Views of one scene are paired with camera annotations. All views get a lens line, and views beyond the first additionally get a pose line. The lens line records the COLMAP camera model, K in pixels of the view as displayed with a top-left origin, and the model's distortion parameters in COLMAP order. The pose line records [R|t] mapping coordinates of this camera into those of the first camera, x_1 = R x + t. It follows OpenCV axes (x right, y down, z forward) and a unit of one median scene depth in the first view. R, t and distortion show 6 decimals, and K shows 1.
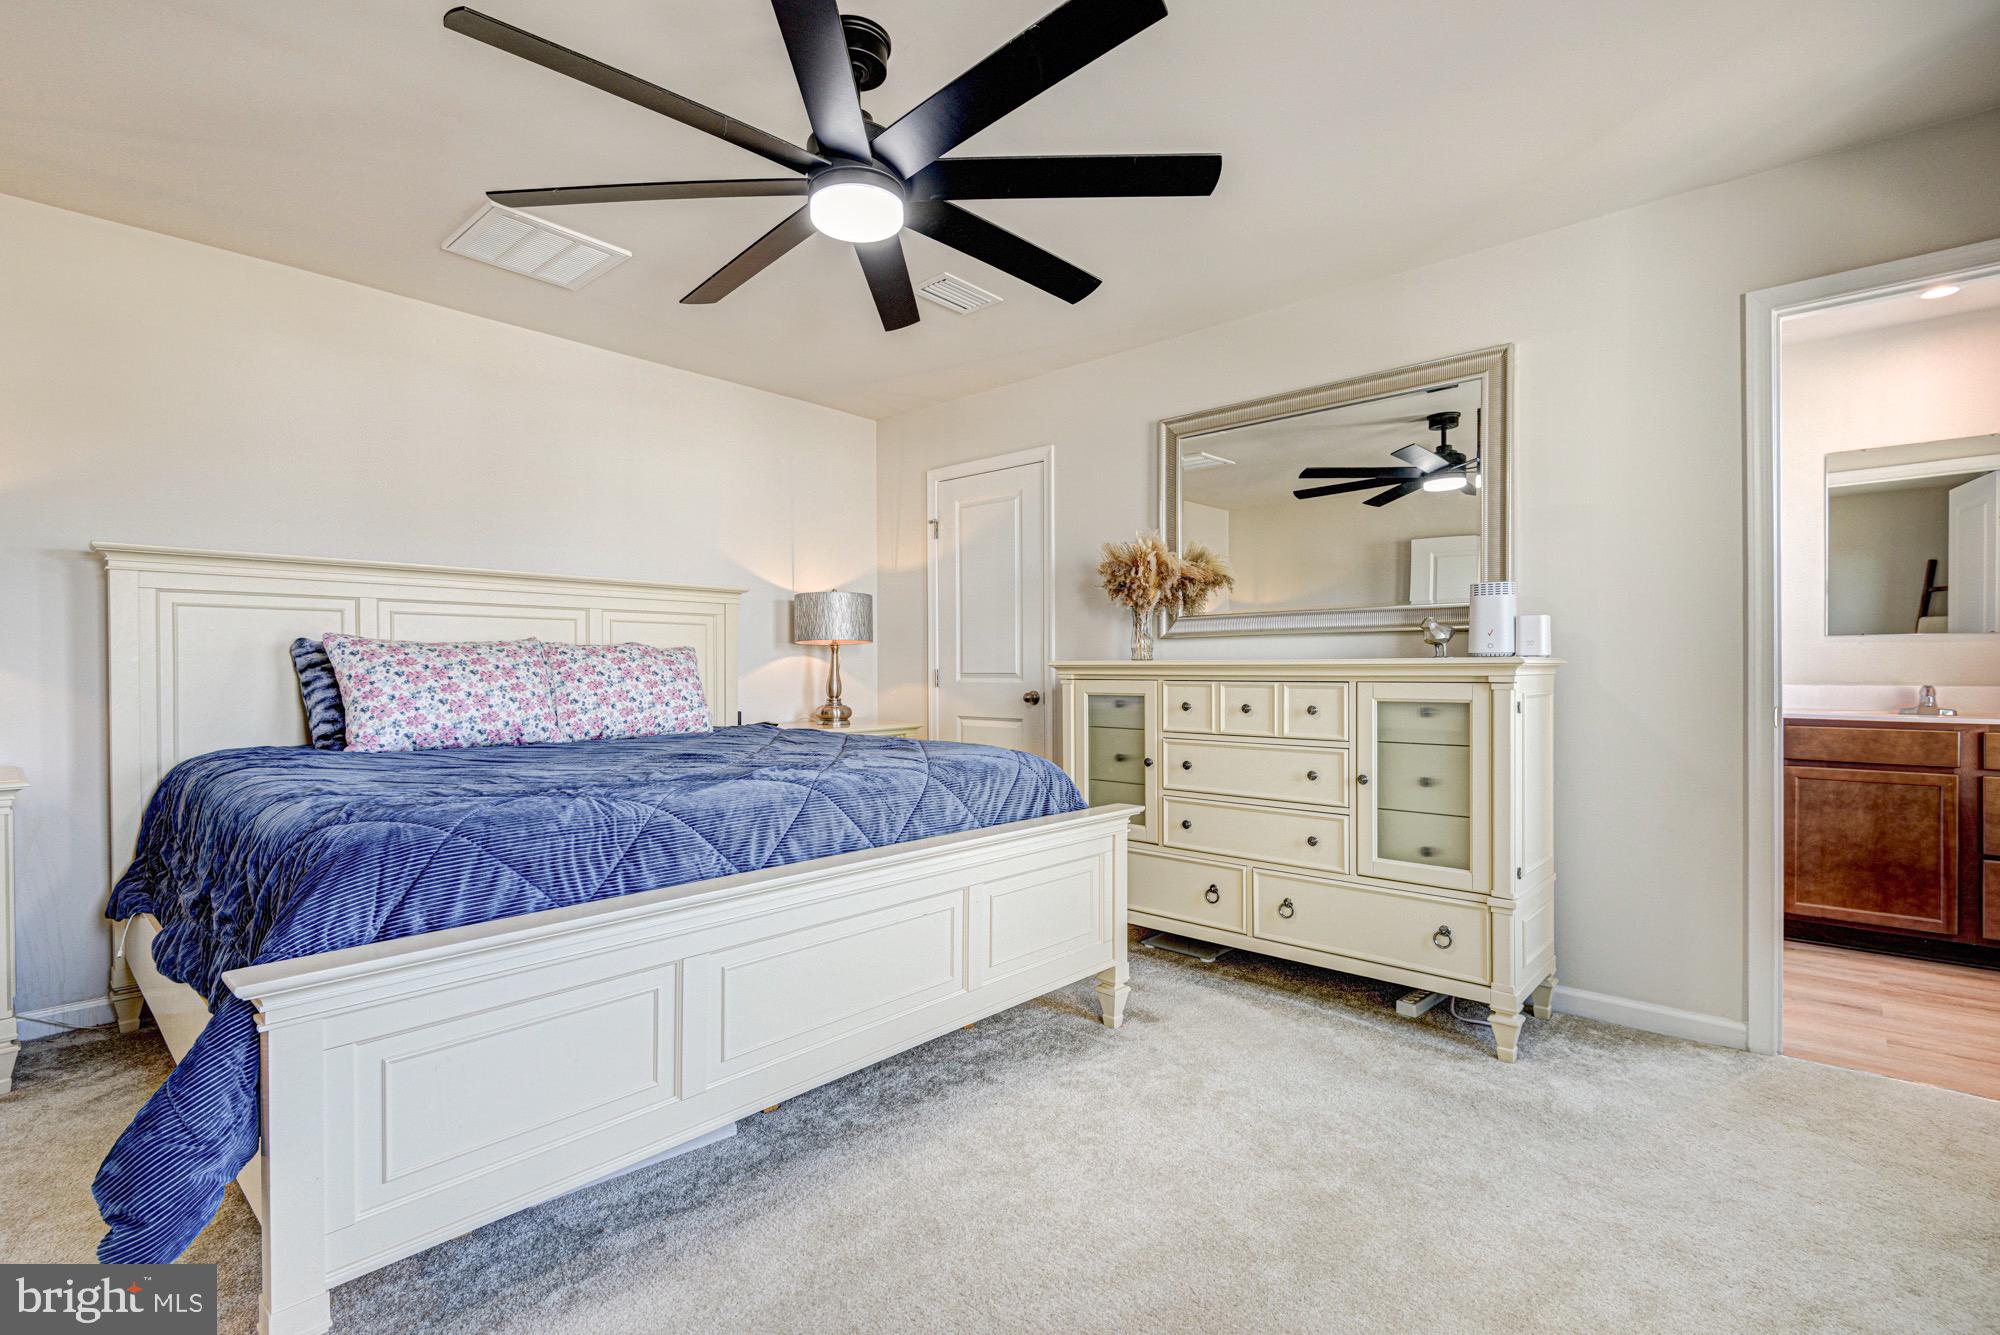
lens RADIAL K [[929.5, 0, 1012.0], [0, 929.5, 669.8], [0, 0, 1]] dist [-0.001390, -0.001293]
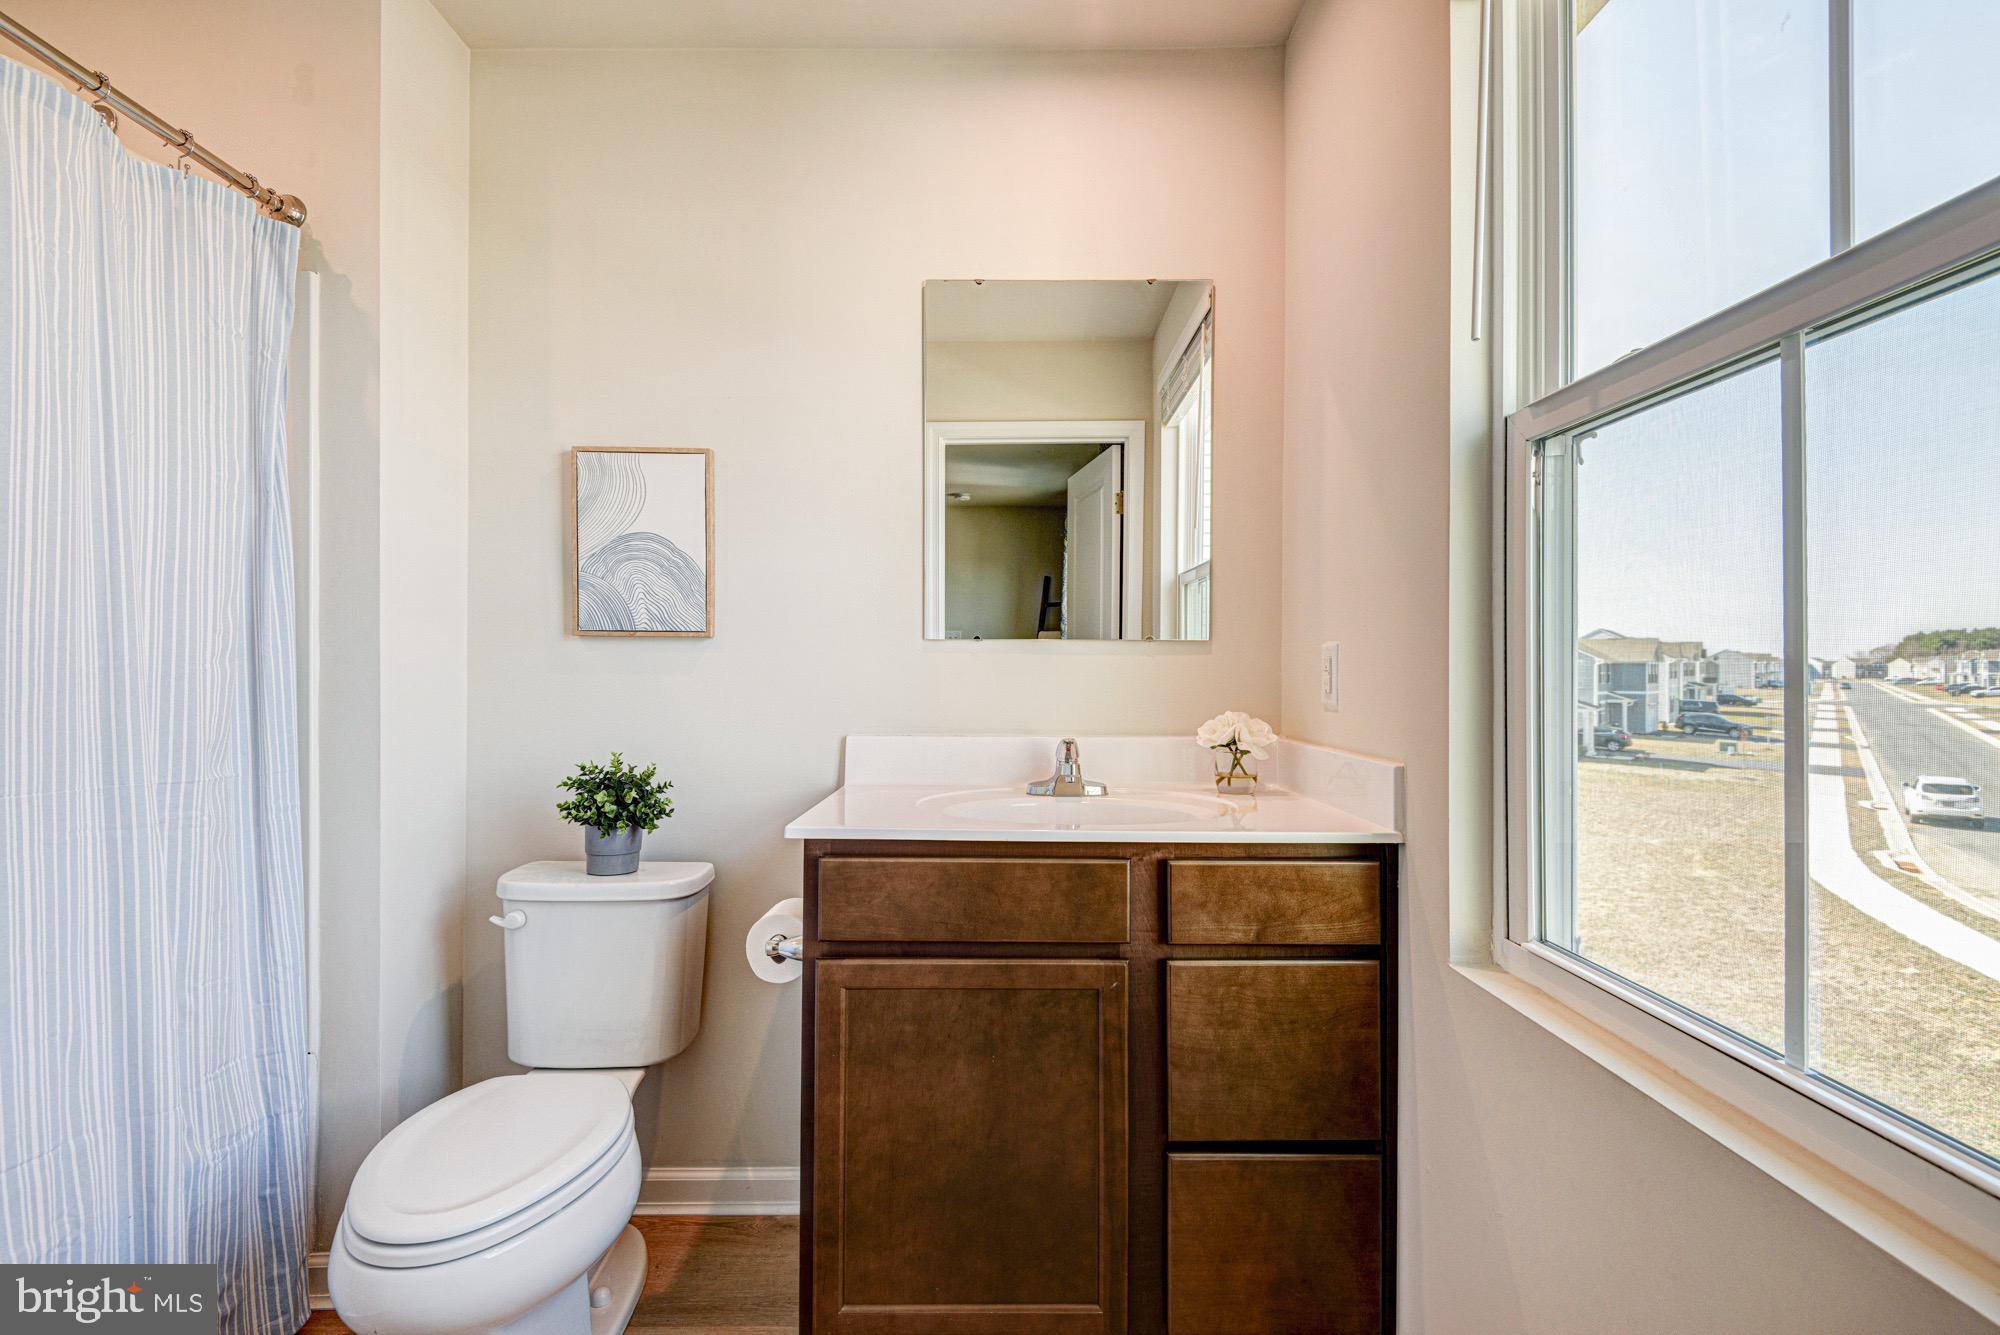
lens RADIAL K [[929.5, 0, 997.5], [0, 929.5, 668.8], [0, 0, 1]] dist [-0.001390, -0.001293]
pose [[0.743356, -0.001983, 0.668893, 0.637193], [0.001226, 0.999998, 0.001602, -0.023319], [-0.668895, -0.000371, 0.743357, 0.667592]]
